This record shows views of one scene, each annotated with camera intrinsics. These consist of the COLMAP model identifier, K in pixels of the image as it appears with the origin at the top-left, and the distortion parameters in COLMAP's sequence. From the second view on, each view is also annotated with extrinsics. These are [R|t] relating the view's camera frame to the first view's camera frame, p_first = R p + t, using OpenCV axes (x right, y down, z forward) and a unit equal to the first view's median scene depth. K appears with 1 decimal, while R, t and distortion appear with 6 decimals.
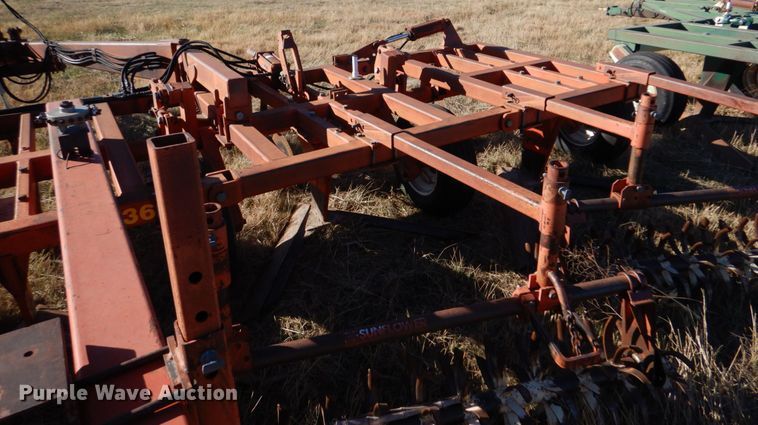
lens RADIAL K [[538.8, 0, 377.5], [0, 538.8, 148.8], [0, 0, 1]] dist [0.003747, -0.003872]
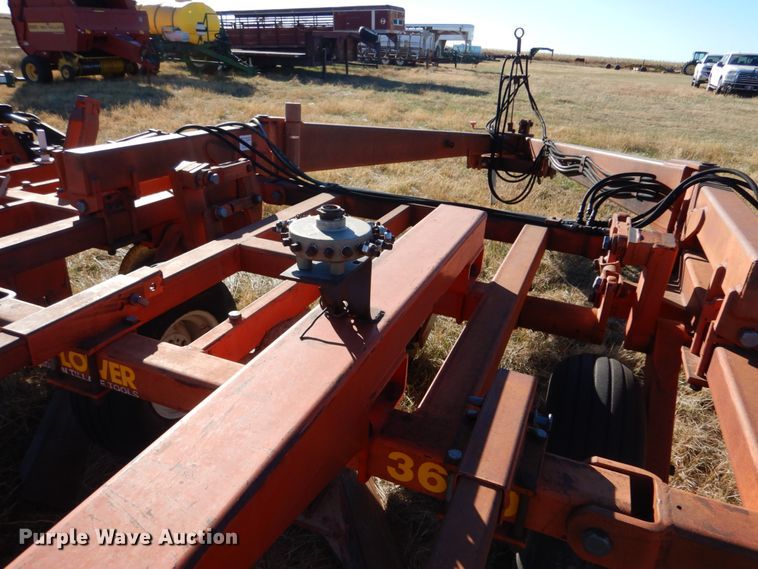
lens RADIAL K [[534.0, 0, 381.0], [0, 534.0, 283.0], [0, 0, 1]] dist [0.014410, -0.004168]
pose [[0.594129, 0.357369, -0.720624, -0.109394], [-0.345796, 0.922352, 0.172313, -0.063472], [0.726248, 0.146813, 0.671573, 0.387113]]
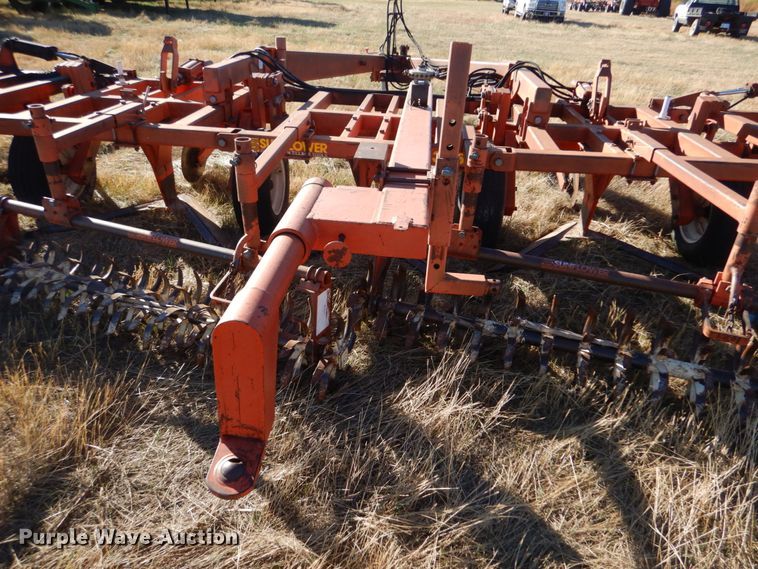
lens RADIAL K [[534.0, 0, 377.7], [0, 534.0, 285.4], [0, 0, 1]] dist [0.014410, -0.004168]
pose [[0.802247, 0.327846, -0.498916, 0.158005], [-0.263650, 0.944368, 0.196616, 0.128622], [0.535620, -0.026195, 0.844053, -0.206827]]
